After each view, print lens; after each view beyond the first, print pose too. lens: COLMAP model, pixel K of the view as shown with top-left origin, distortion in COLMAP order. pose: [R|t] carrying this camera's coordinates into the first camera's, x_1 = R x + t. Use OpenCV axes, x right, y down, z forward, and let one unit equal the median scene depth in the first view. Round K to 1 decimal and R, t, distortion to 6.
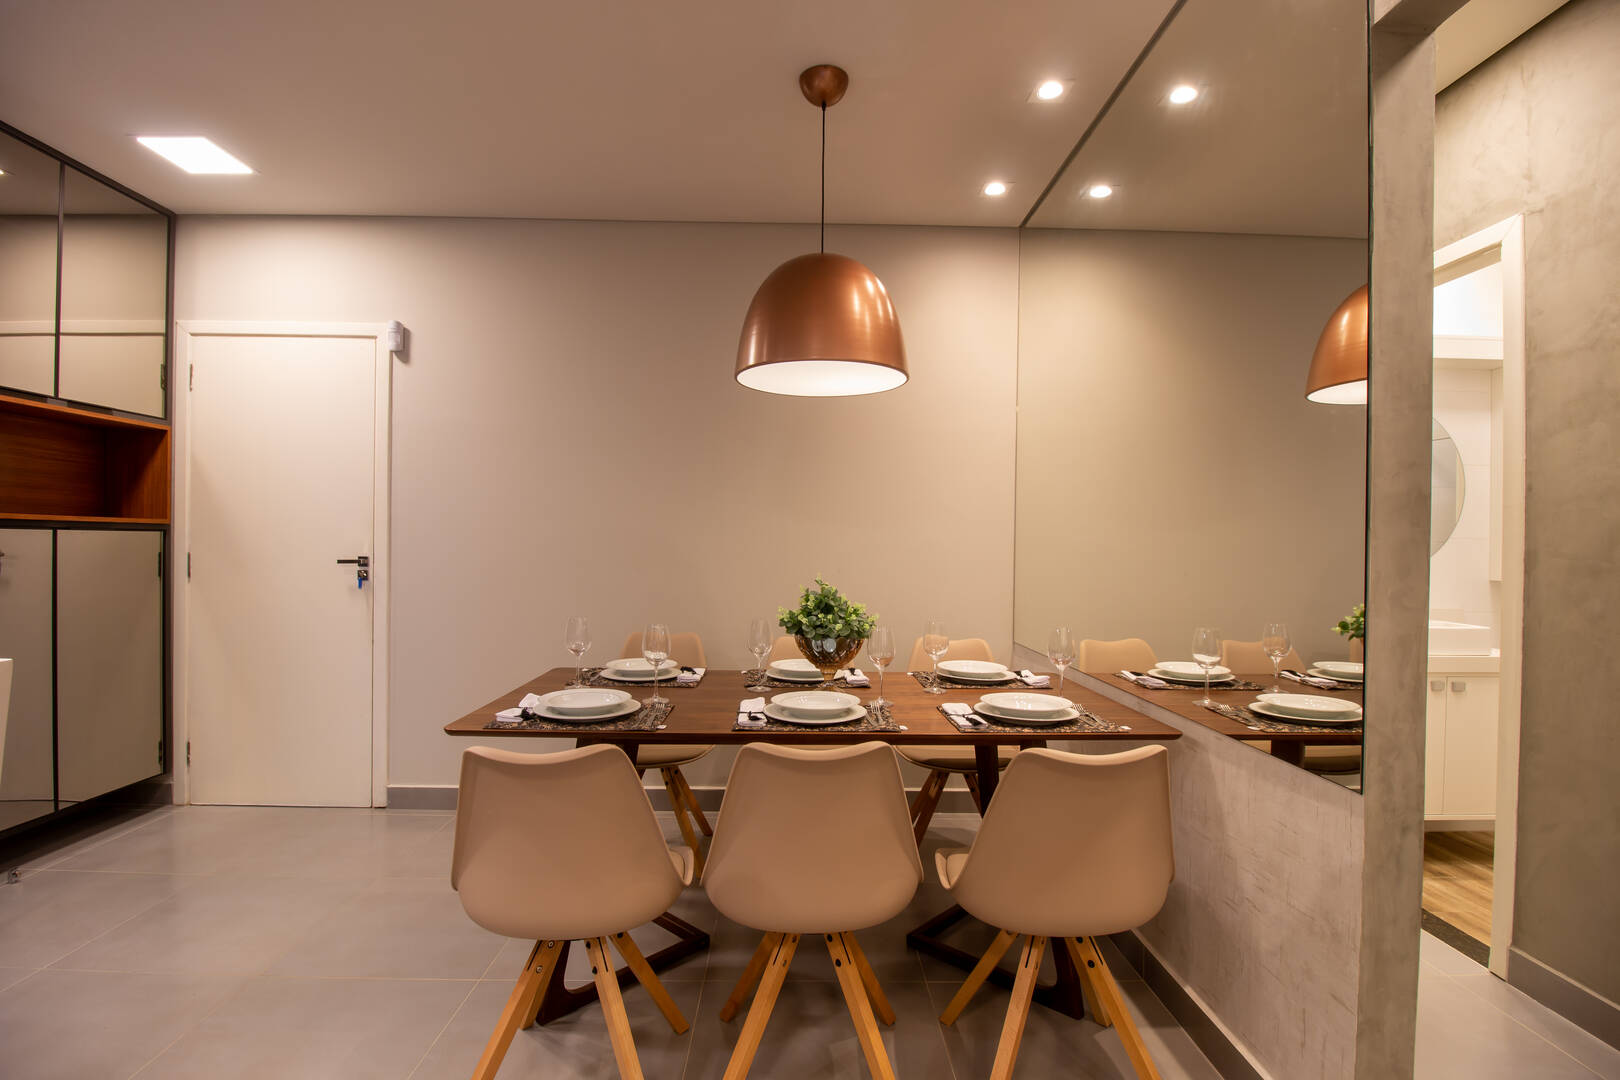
lens RADIAL K [[760.2, 0, 810.0], [0, 760.2, 540.0], [0, 0, 1]] dist [-0.021370, -0.000400]
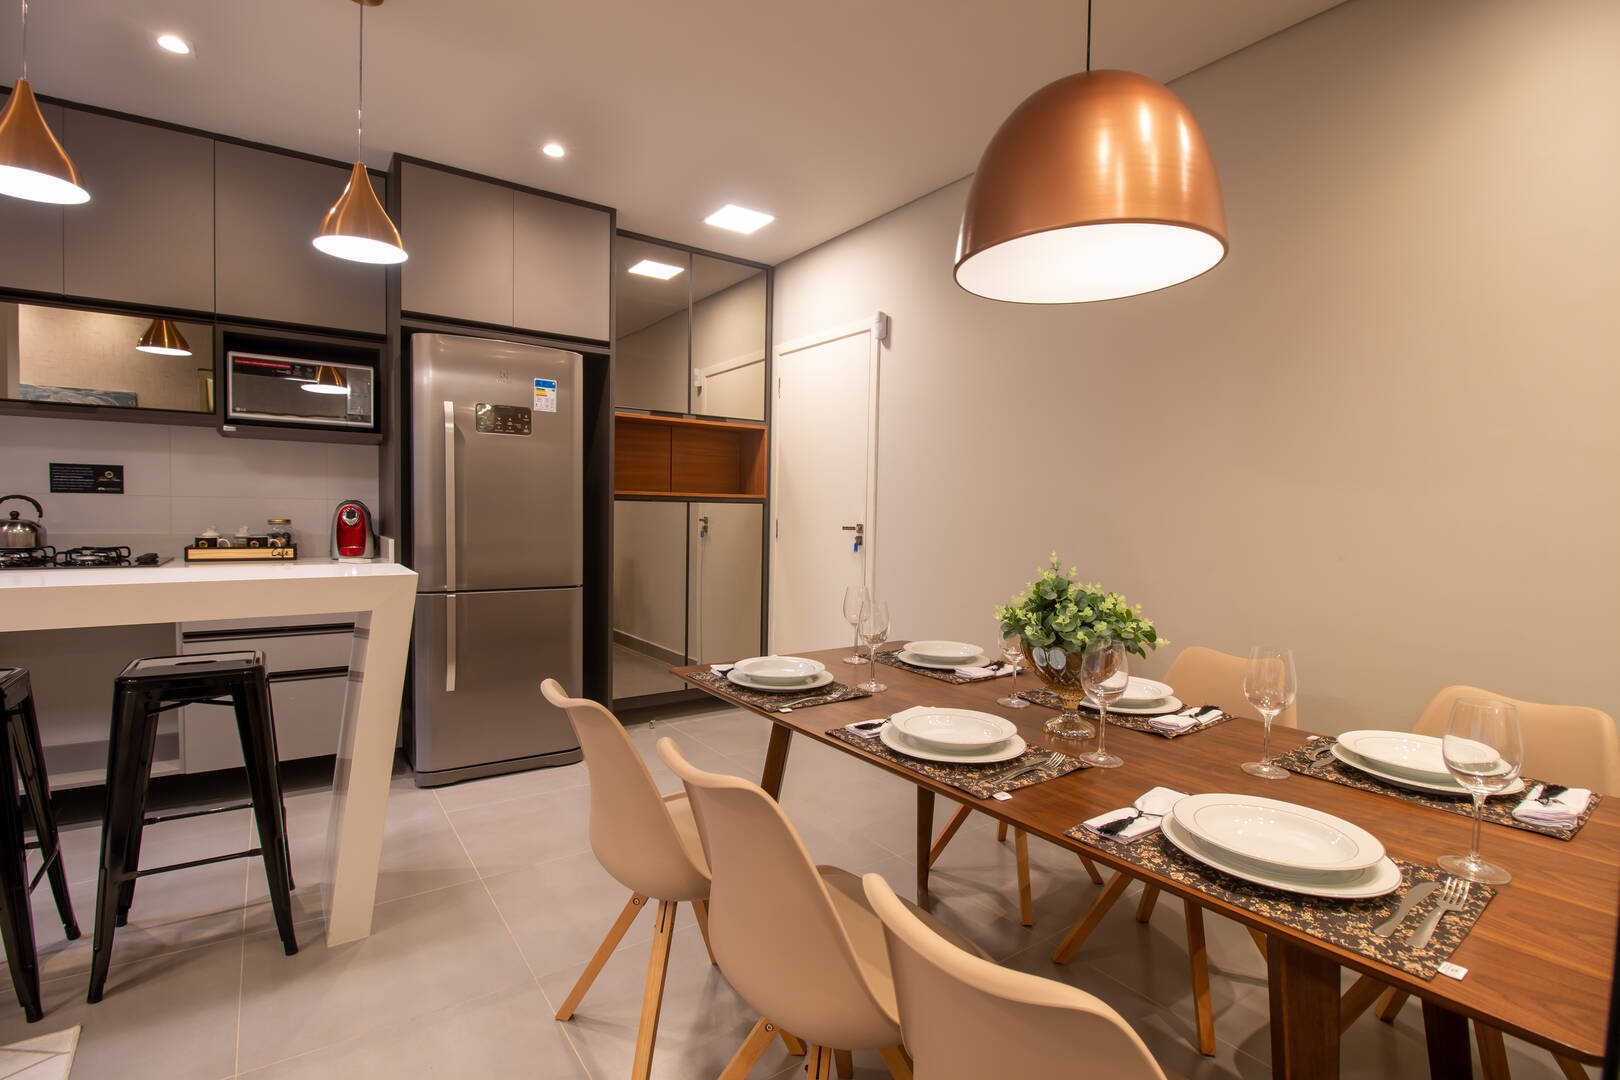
lens RADIAL K [[733.4, 0, 810.0], [0, 733.4, 540.0], [0, 0, 1]] dist [-0.001231, -0.000181]
pose [[0.571538, 0.031180, -0.819983, 0.285890], [-0.005250, 0.999396, 0.034342, 0.007964], [0.820559, -0.015323, 0.571357, 0.299453]]
